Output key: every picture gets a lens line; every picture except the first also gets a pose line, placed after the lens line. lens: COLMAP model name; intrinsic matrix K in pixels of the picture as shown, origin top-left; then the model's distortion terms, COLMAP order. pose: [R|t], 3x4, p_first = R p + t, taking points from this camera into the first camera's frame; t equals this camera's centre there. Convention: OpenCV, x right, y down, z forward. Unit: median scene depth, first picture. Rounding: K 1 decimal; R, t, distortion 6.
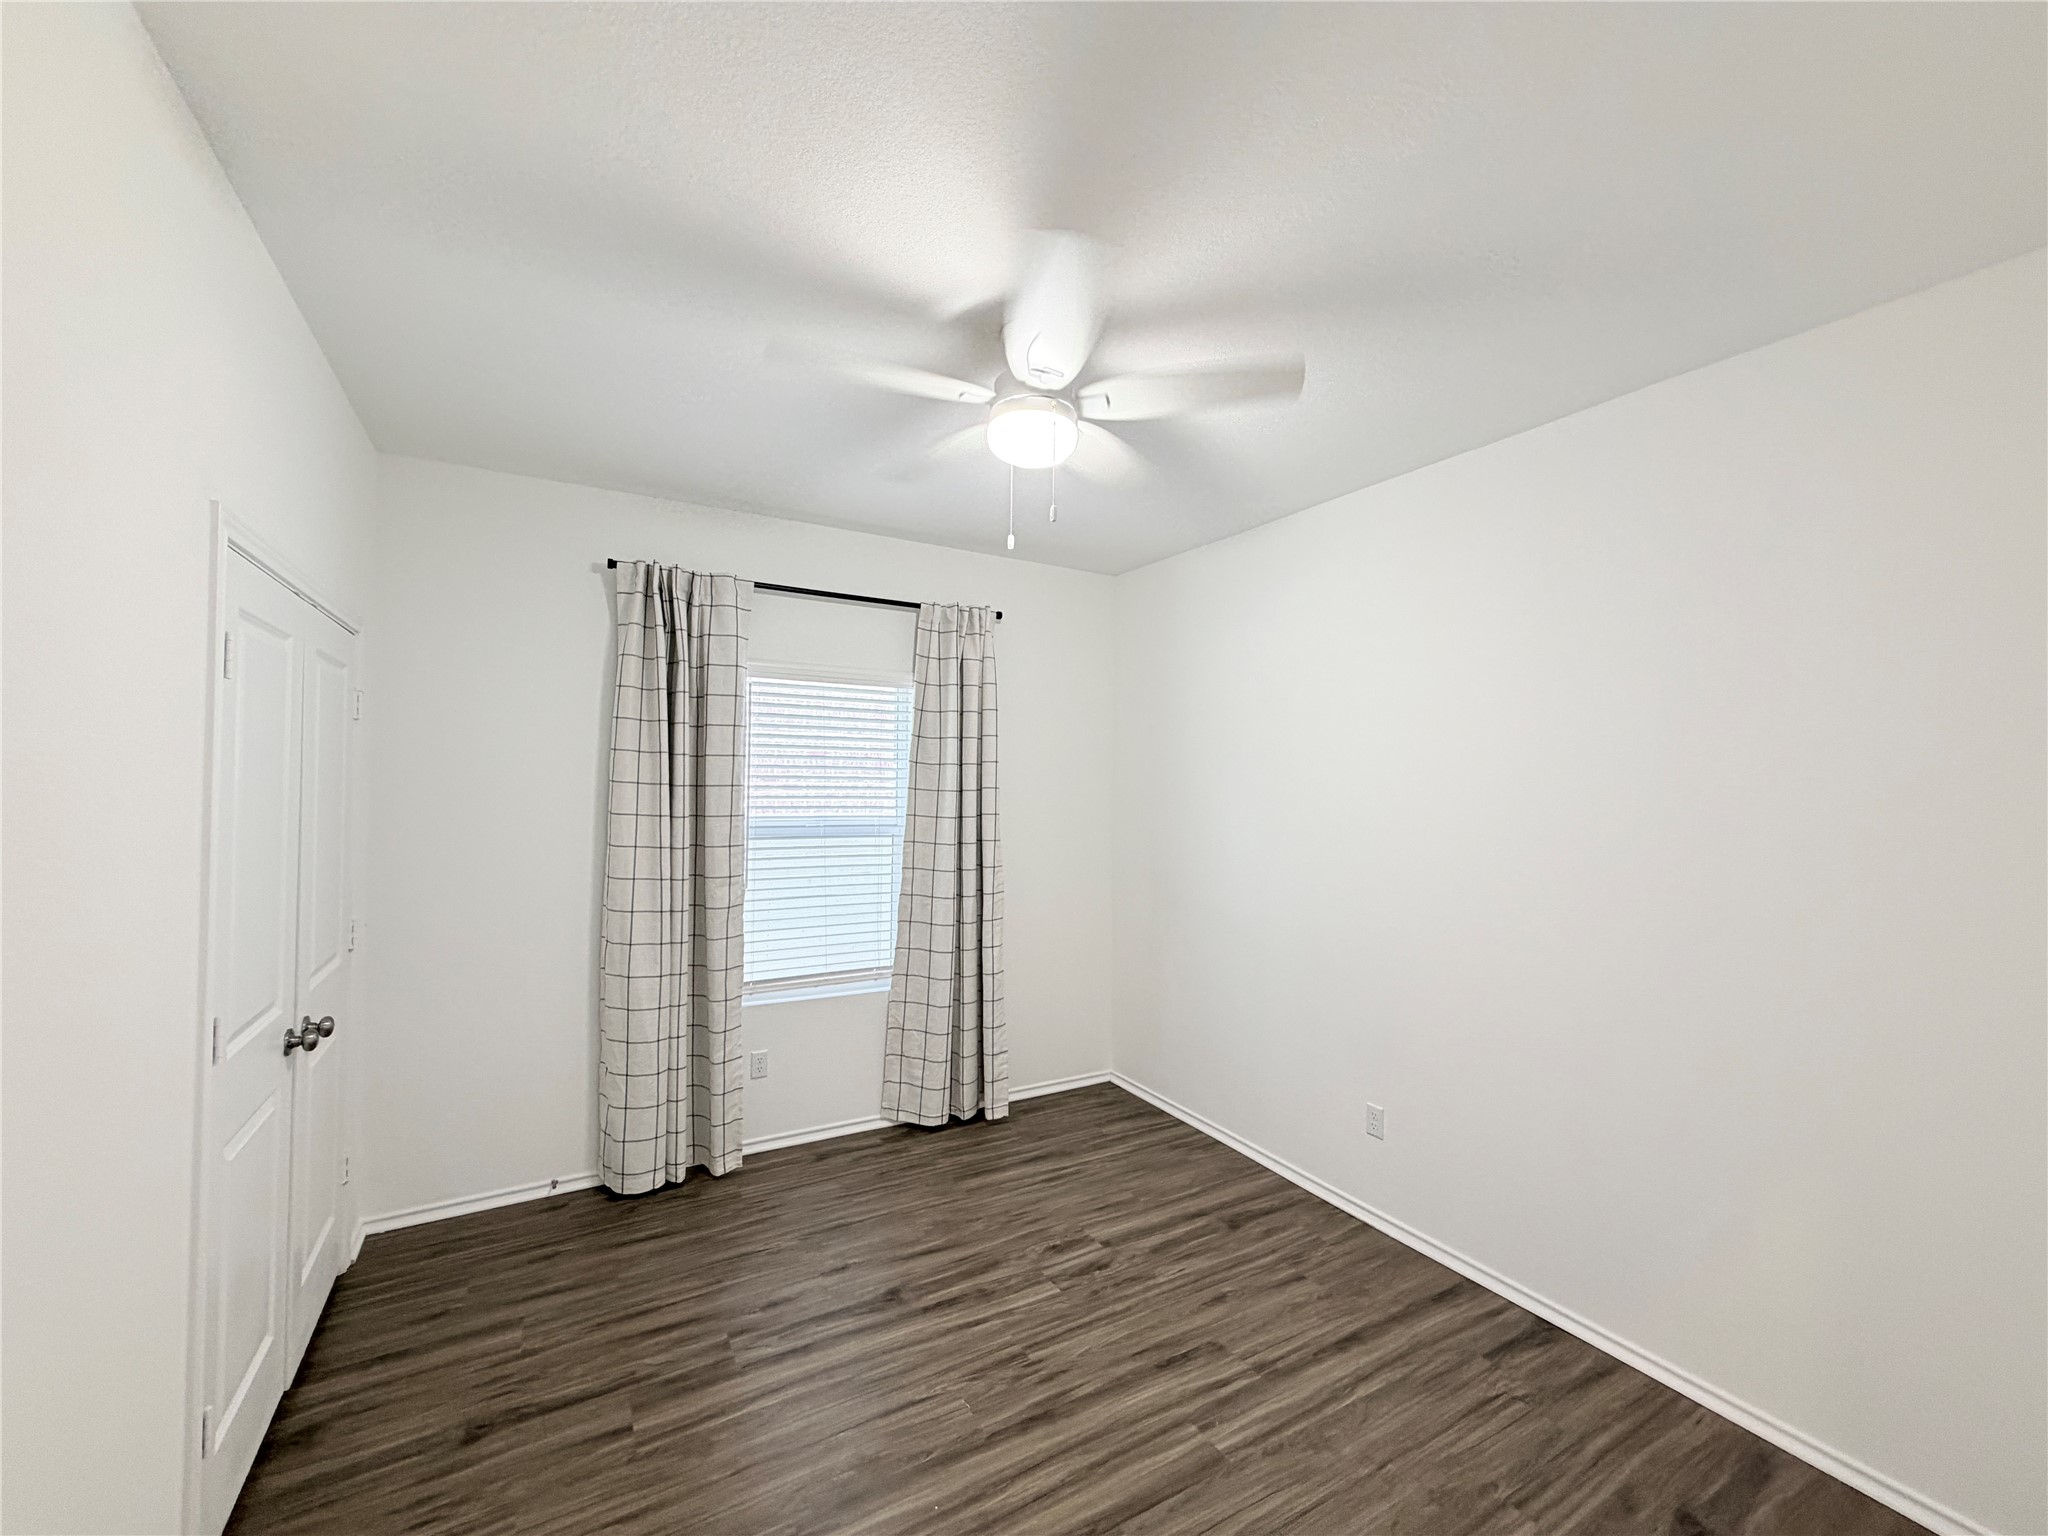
lens RADIAL K [[816.4, 0, 1020.4], [0, 816.4, 767.1], [0, 0, 1]] dist [-0.001036, 0.000035]
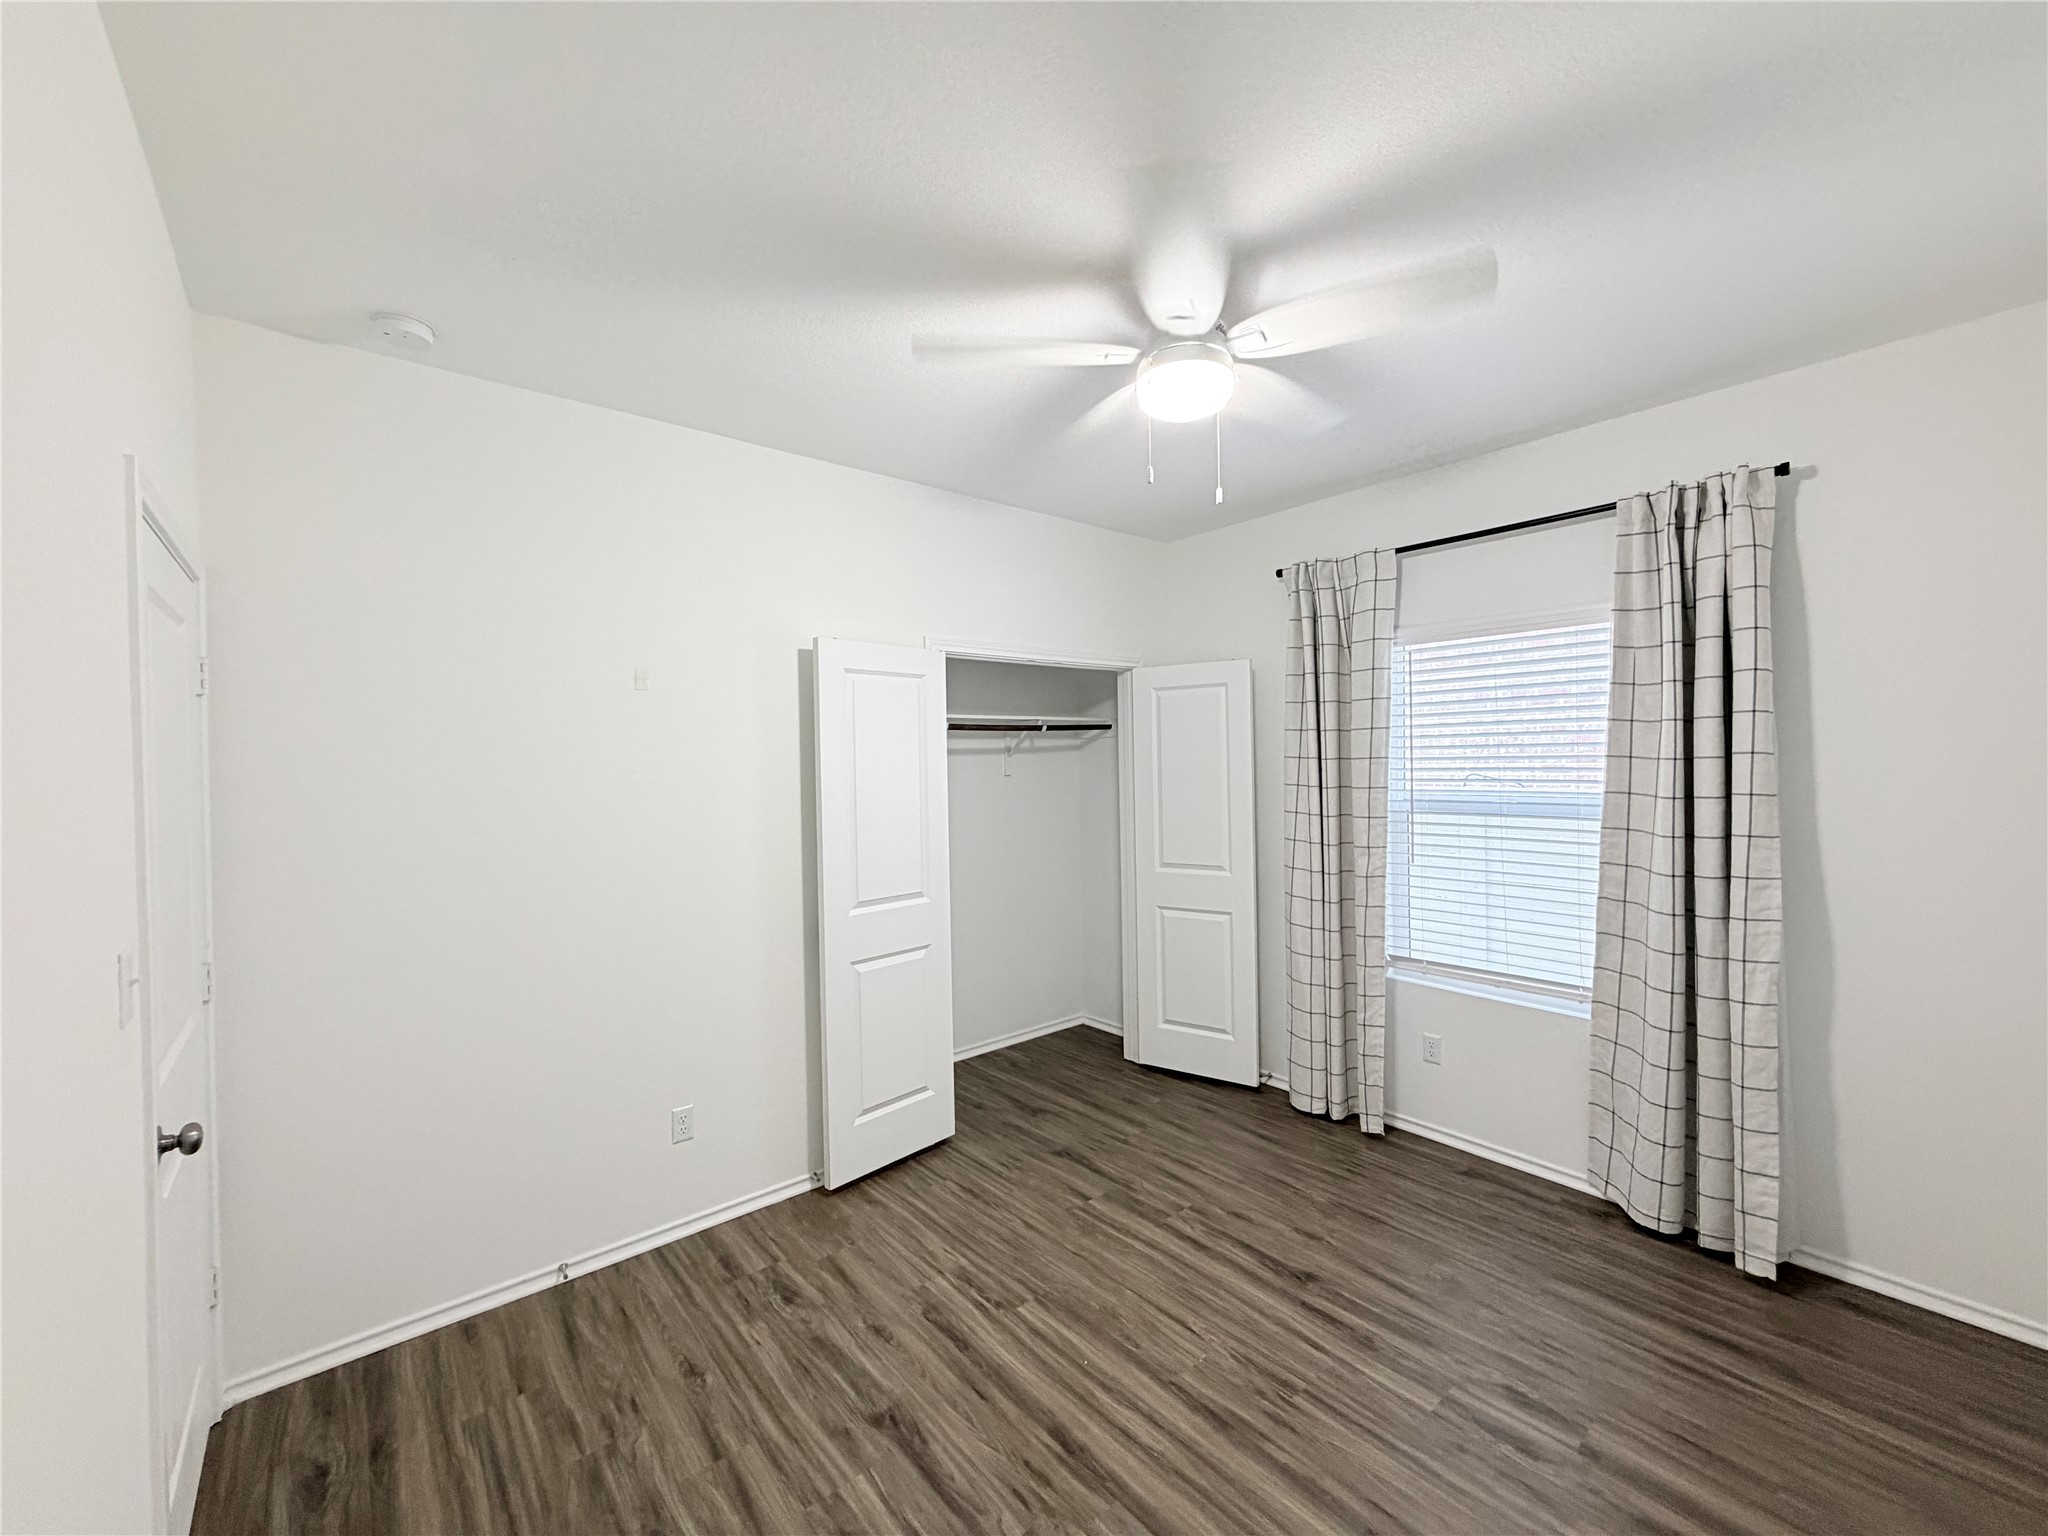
lens RADIAL K [[816.4, 0, 1020.4], [0, 816.4, 767.1], [0, 0, 1]] dist [-0.001036, 0.000035]
pose [[0.173074, -0.008363, -0.984873, 0.711020], [0.036505, 0.999331, -0.002071, 0.025263], [0.984232, -0.035595, 0.173264, 0.489276]]
